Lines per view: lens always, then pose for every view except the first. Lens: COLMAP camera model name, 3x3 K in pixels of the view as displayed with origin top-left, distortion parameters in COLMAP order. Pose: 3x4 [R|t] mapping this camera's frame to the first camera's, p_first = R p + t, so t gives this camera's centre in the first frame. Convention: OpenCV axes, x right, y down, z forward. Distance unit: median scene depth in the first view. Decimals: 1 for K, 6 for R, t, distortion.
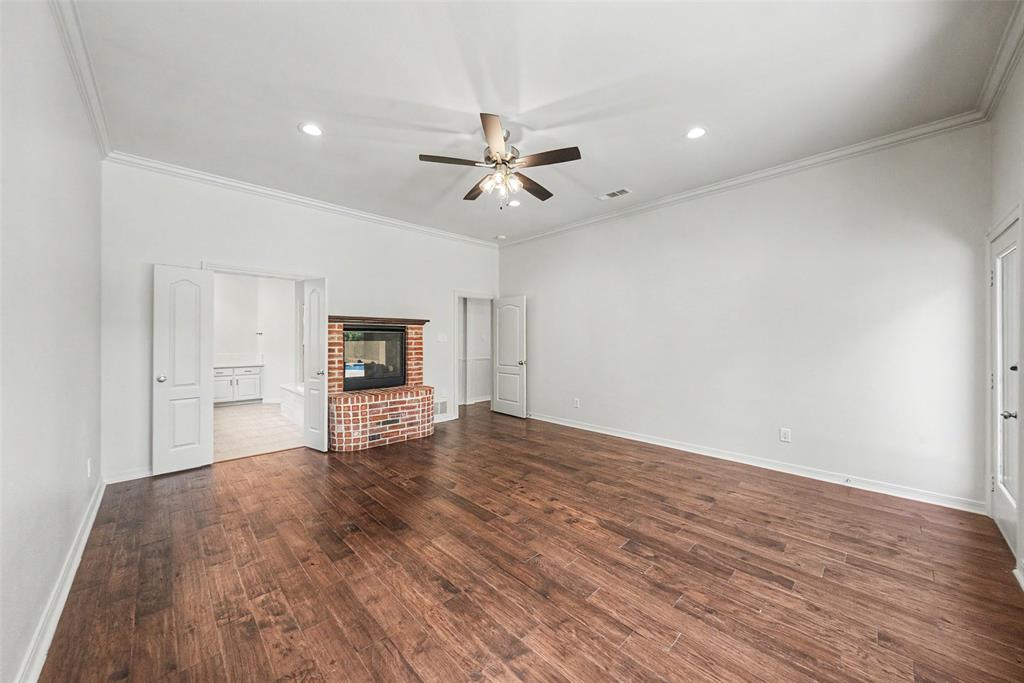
lens RADIAL K [[370.1, 0, 507.8], [0, 370.1, 342.3], [0, 0, 1]] dist [0.000080, 0.000115]
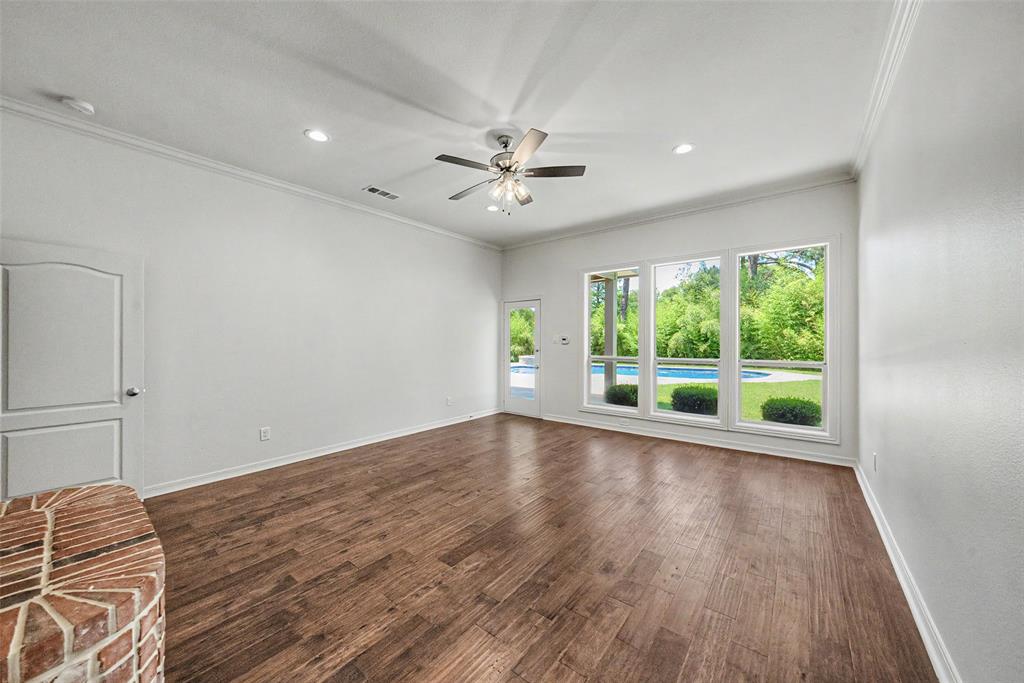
lens RADIAL K [[363.9, 0, 529.7], [0, 363.9, 340.7], [0, 0, 1]] dist [-0.000255, -0.000053]
pose [[-0.172172, 0.001274, 0.985066, -0.798136], [0.015024, 0.999886, 0.001333, -0.005450], [-0.984952, 0.015029, -0.172171, 0.872656]]
